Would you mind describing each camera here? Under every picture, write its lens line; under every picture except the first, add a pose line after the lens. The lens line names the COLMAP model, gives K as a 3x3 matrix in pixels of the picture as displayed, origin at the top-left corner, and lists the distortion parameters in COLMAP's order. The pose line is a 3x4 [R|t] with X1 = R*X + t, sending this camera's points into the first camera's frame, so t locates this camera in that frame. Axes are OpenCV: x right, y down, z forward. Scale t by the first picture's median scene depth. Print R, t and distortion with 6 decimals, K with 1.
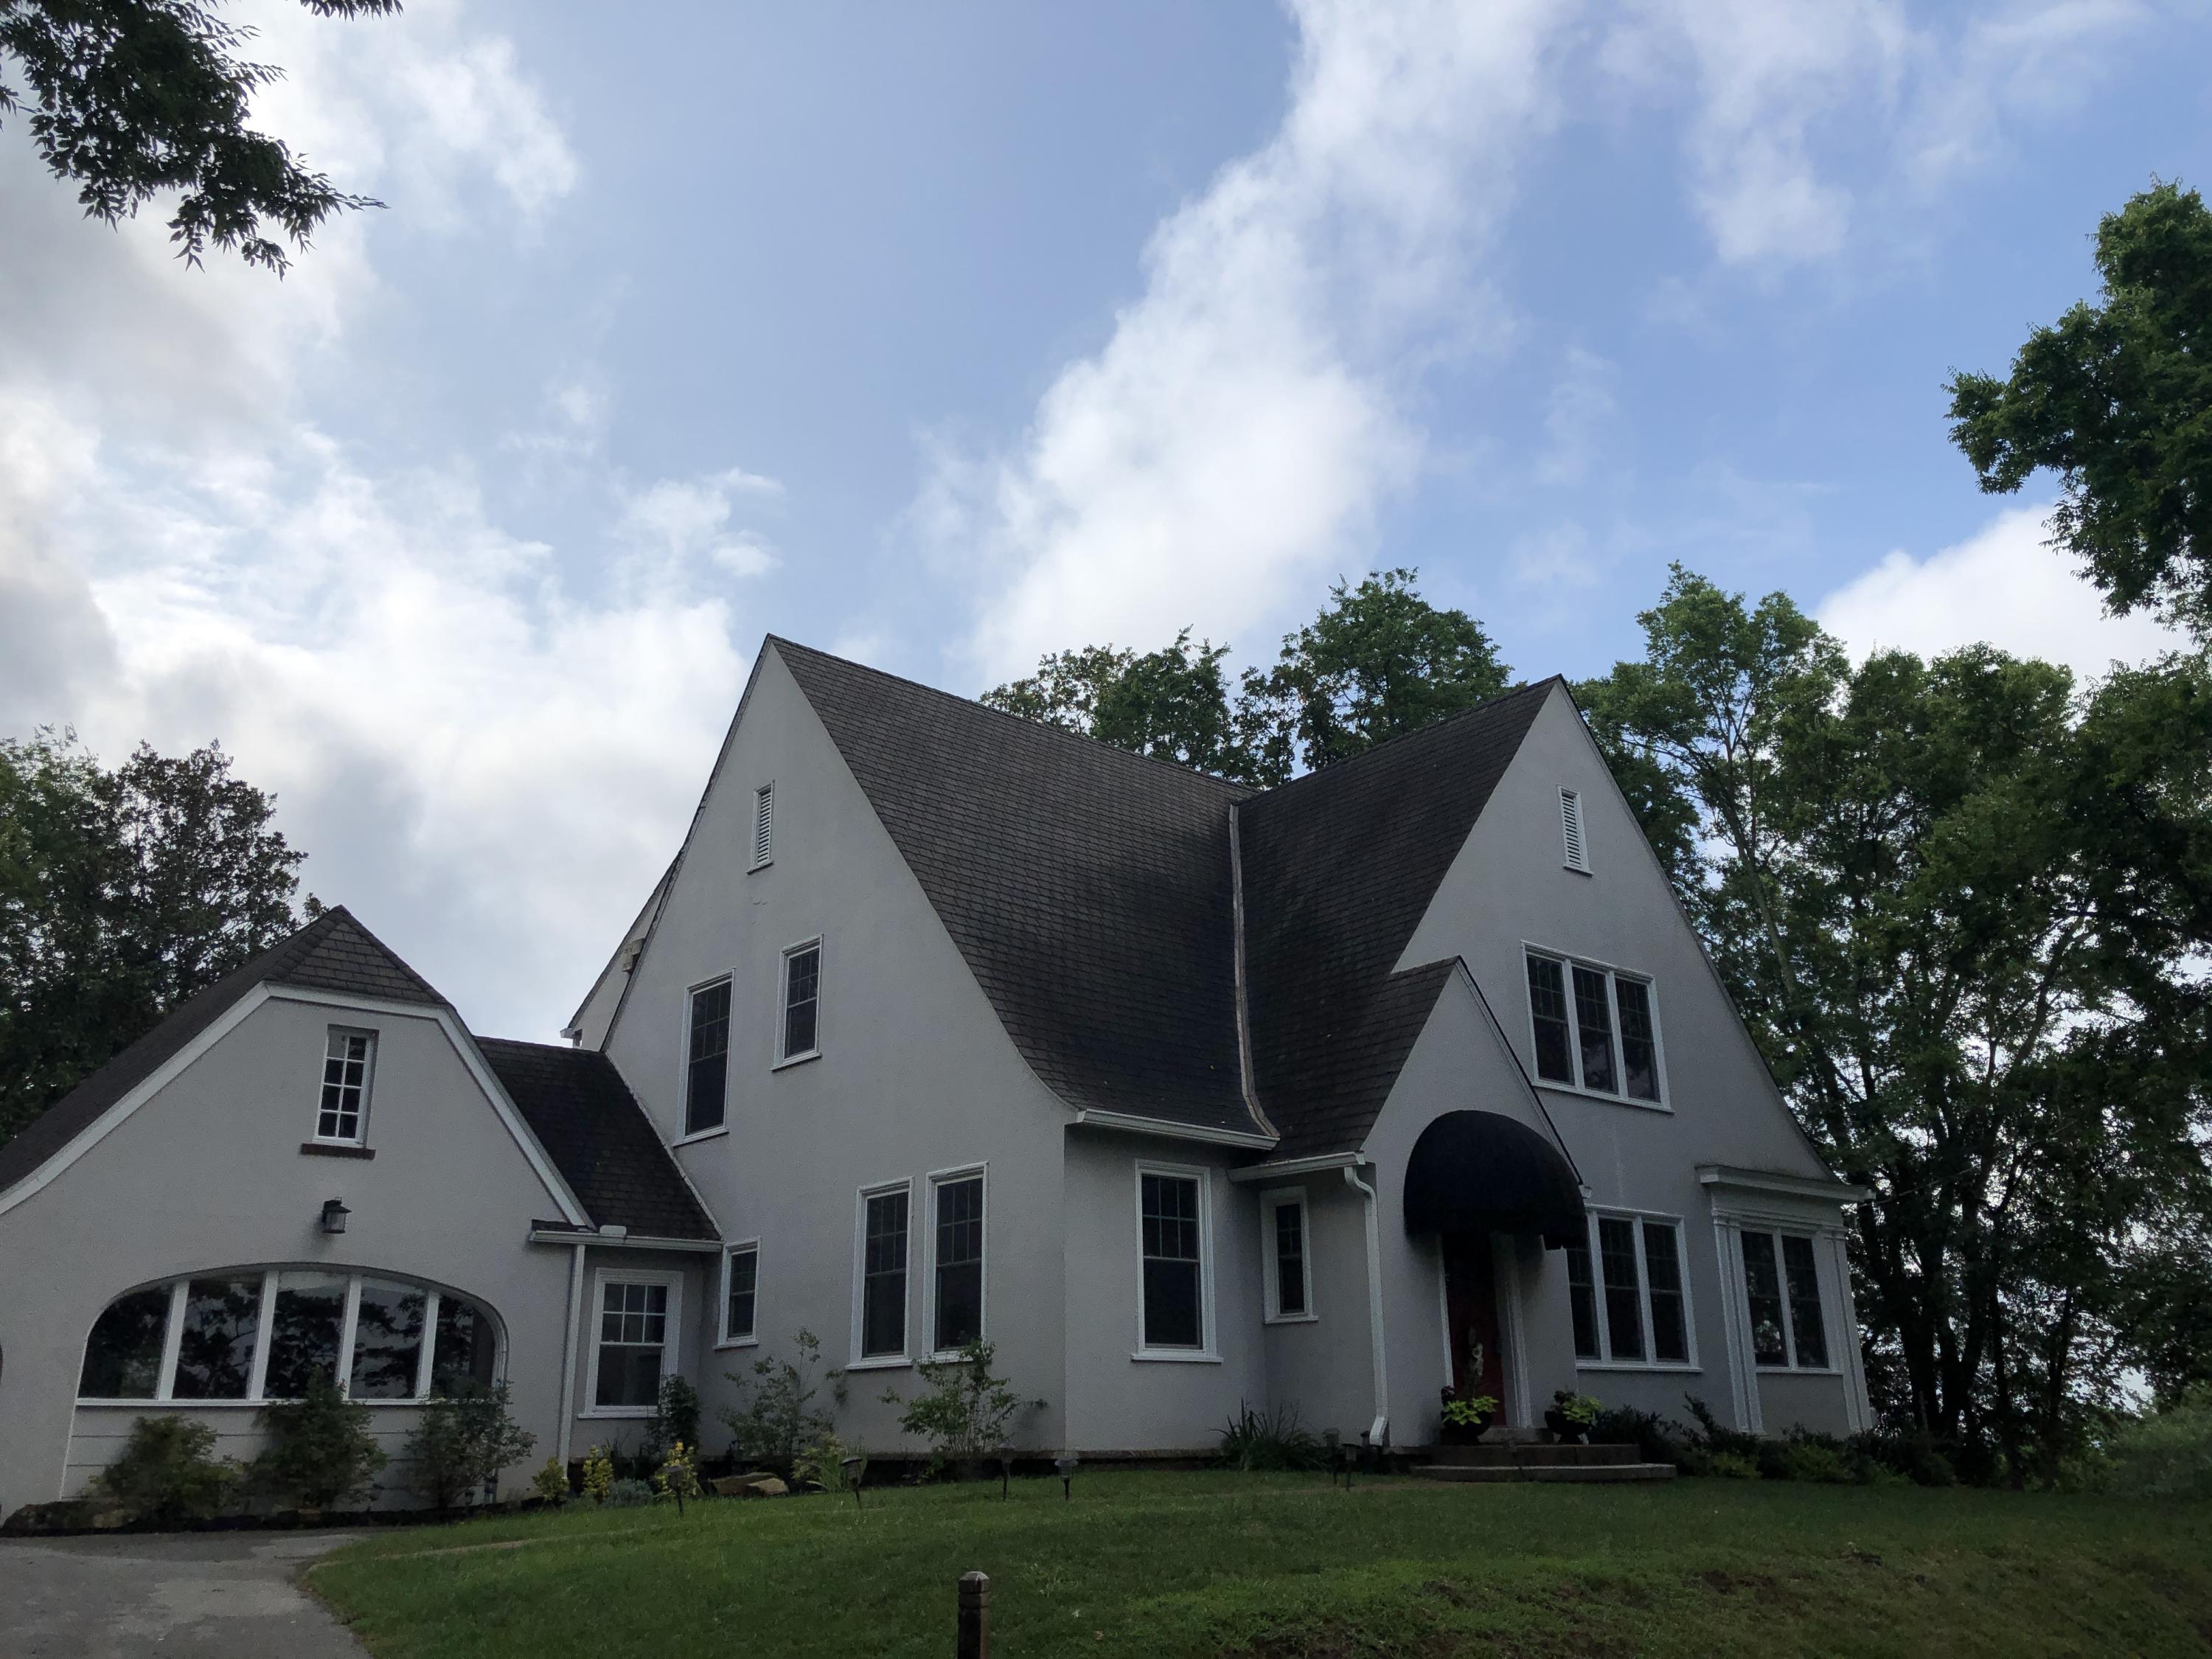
lens RADIAL K [[1836.9, 0, 1106.0], [0, 1836.9, 829.5], [0, 0, 1]] dist [0.004710, -0.001760]
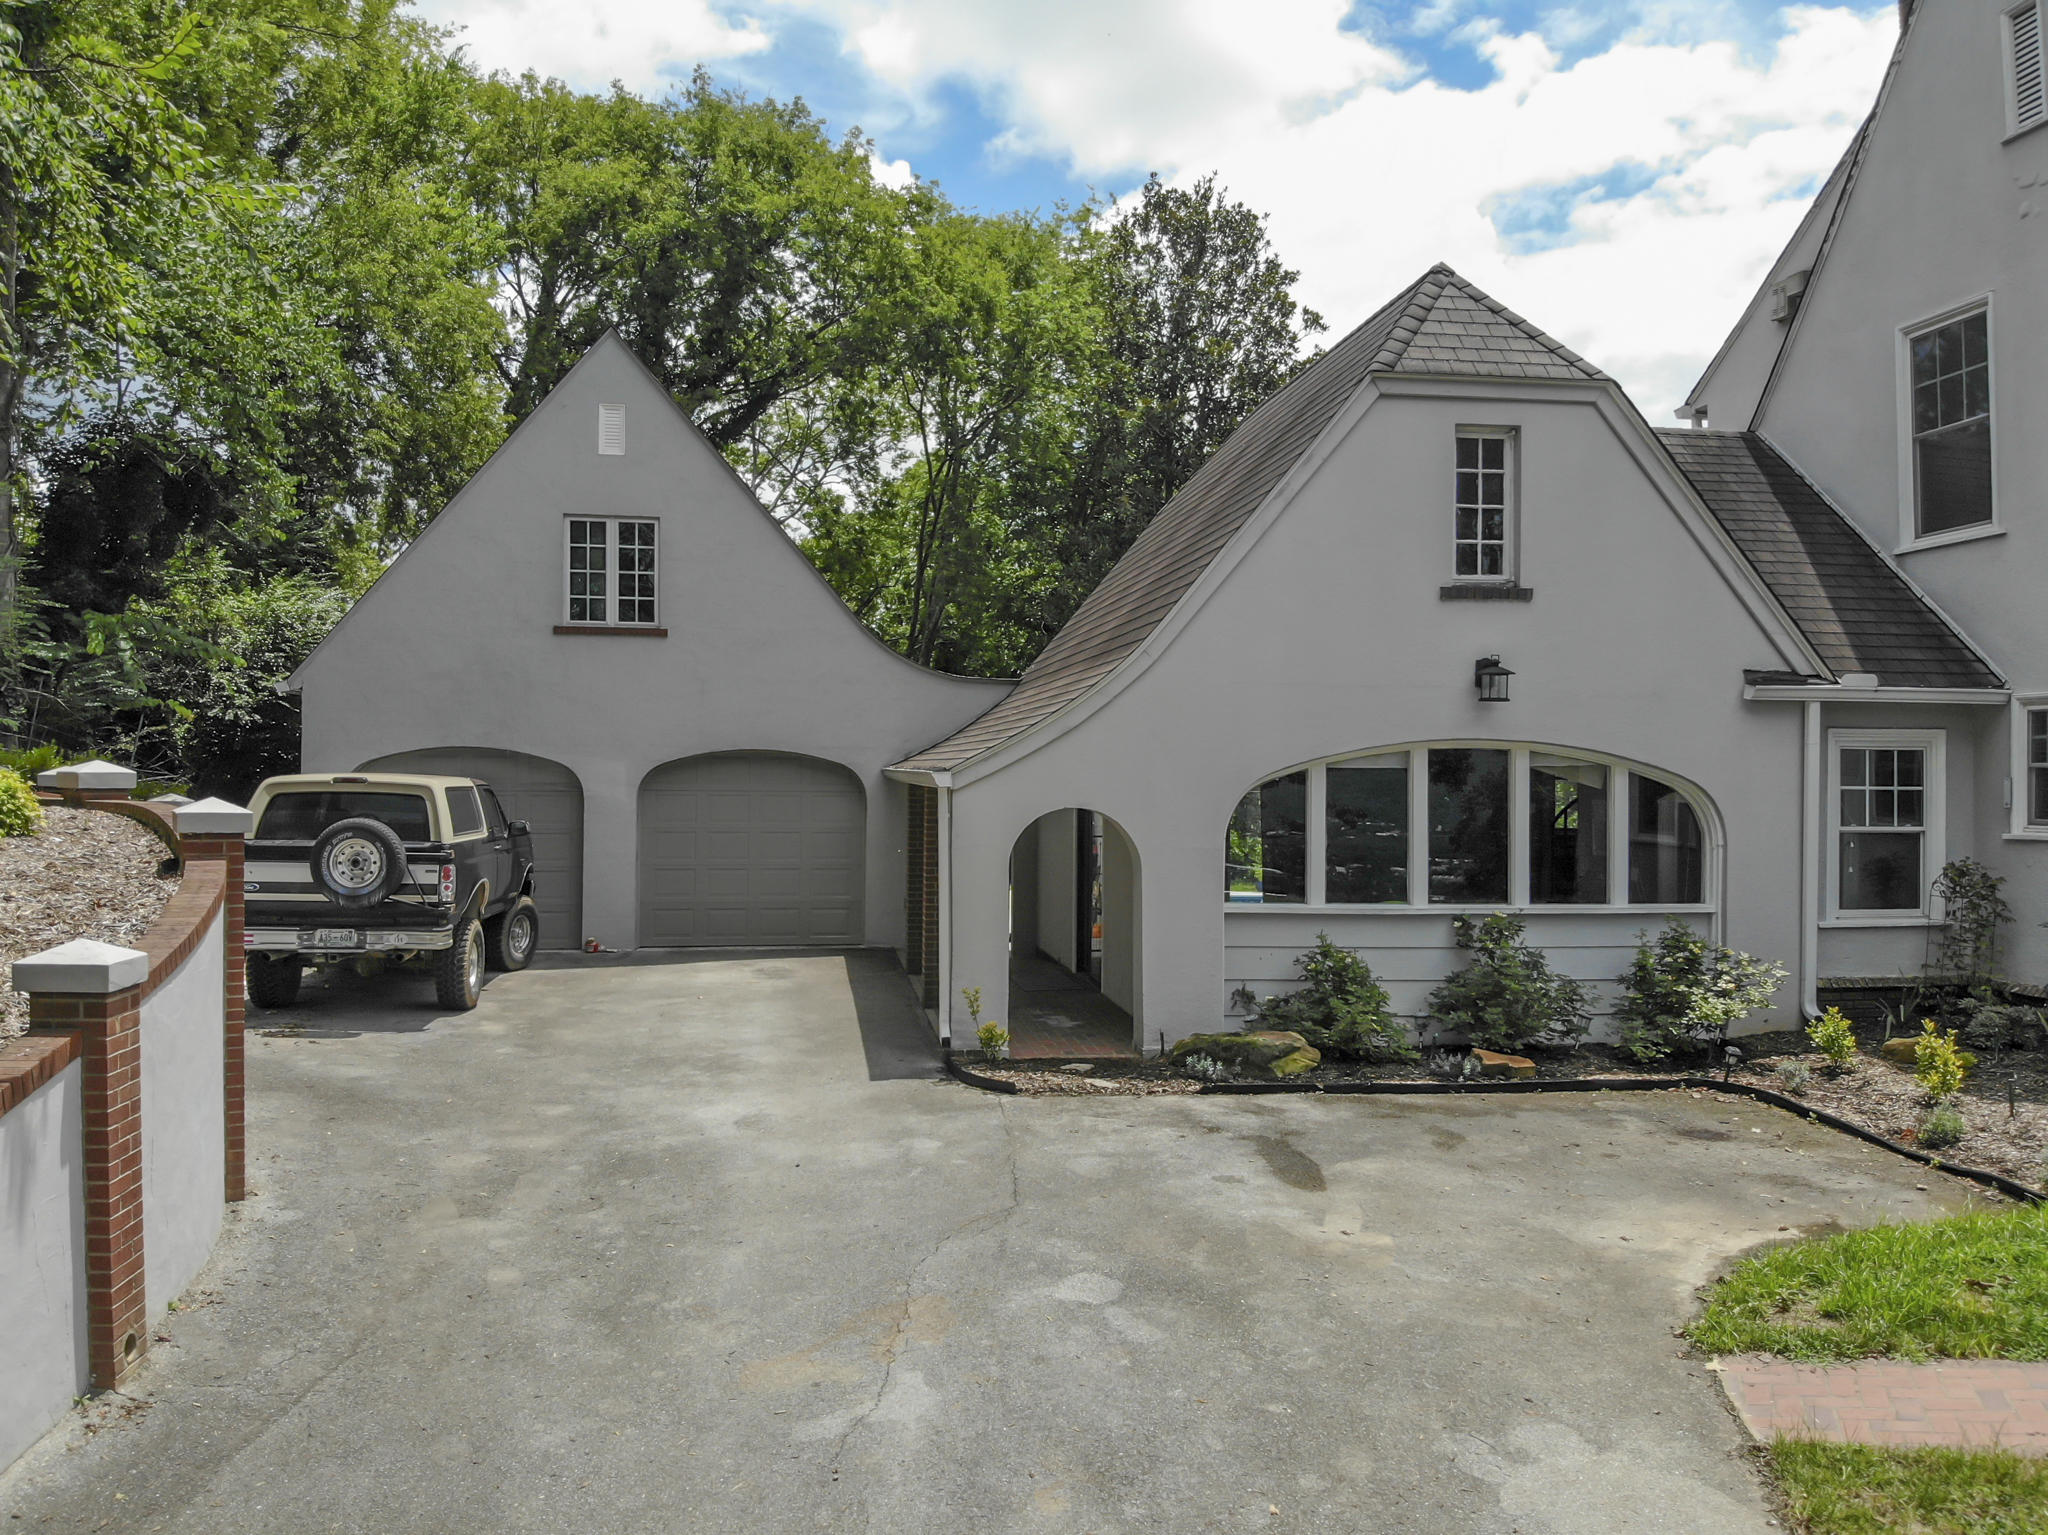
lens RADIAL K [[1465.2, 0, 1056.0], [0, 1465.2, 754.4], [0, 0, 1]] dist [0.133257, -0.249720]
pose [[0.850660, 0.022099, -0.525252, -0.225329], [0.147164, 0.949162, 0.278271, 0.039071], [0.504699, -0.314012, 0.804161, 0.367523]]
